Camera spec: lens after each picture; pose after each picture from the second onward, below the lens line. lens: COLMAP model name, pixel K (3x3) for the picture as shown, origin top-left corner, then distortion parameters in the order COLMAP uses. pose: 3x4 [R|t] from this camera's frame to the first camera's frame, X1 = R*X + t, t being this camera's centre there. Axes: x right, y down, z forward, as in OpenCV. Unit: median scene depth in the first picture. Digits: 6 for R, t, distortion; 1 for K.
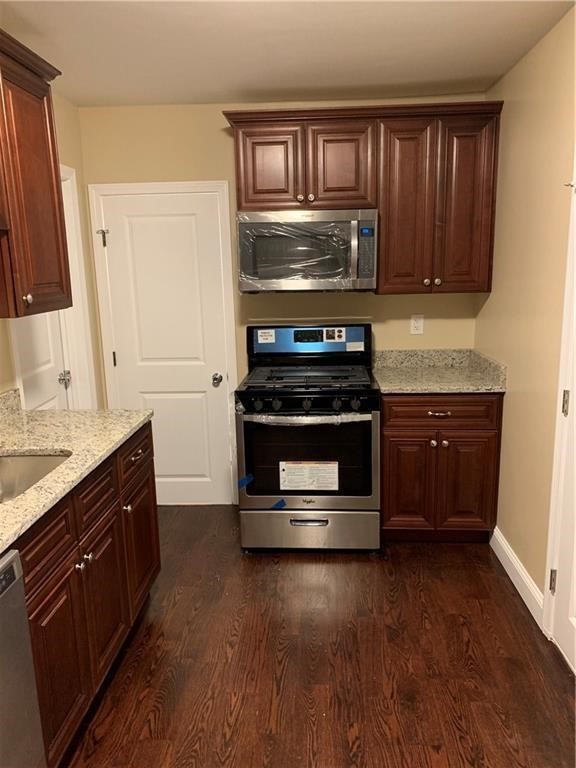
lens RADIAL K [[578.7, 0, 289.7], [0, 578.7, 381.8], [0, 0, 1]] dist [0.036991, -0.034617]
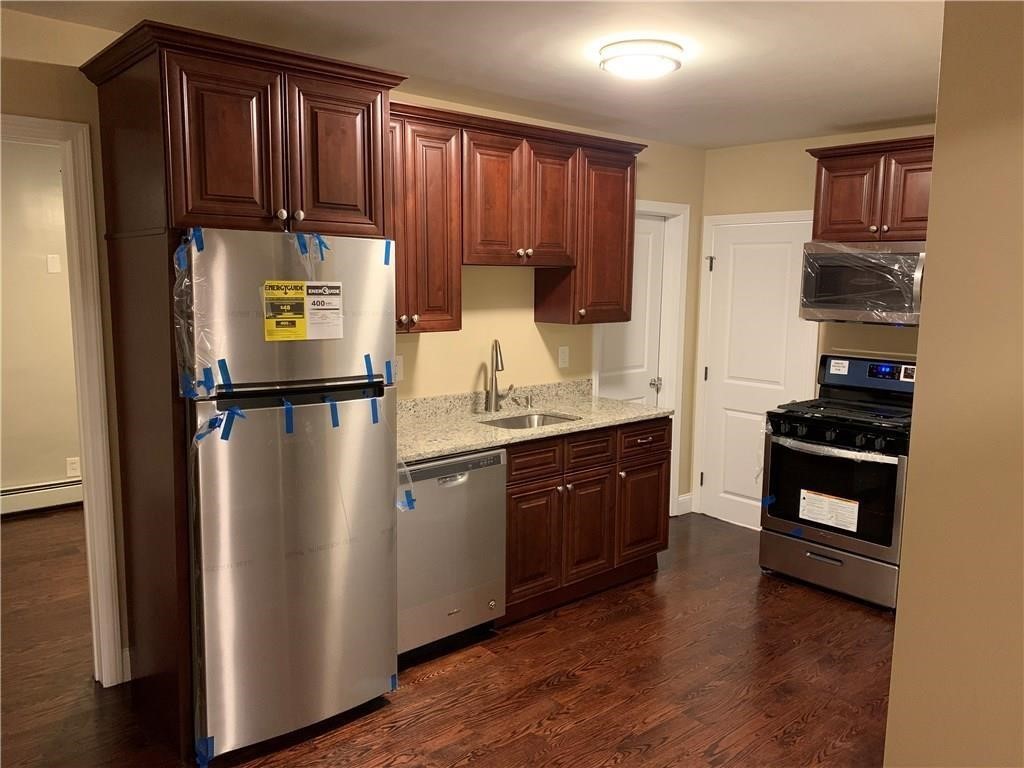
lens RADIAL K [[771.6, 0, 510.5], [0, 771.6, 382.3], [0, 0, 1]] dist [0.036991, -0.034617]
pose [[0.700246, 0.127395, -0.702443, 0.551434], [-0.168513, 0.985641, 0.010770, 0.026820], [0.693729, 0.110829, 0.711658, -0.324713]]
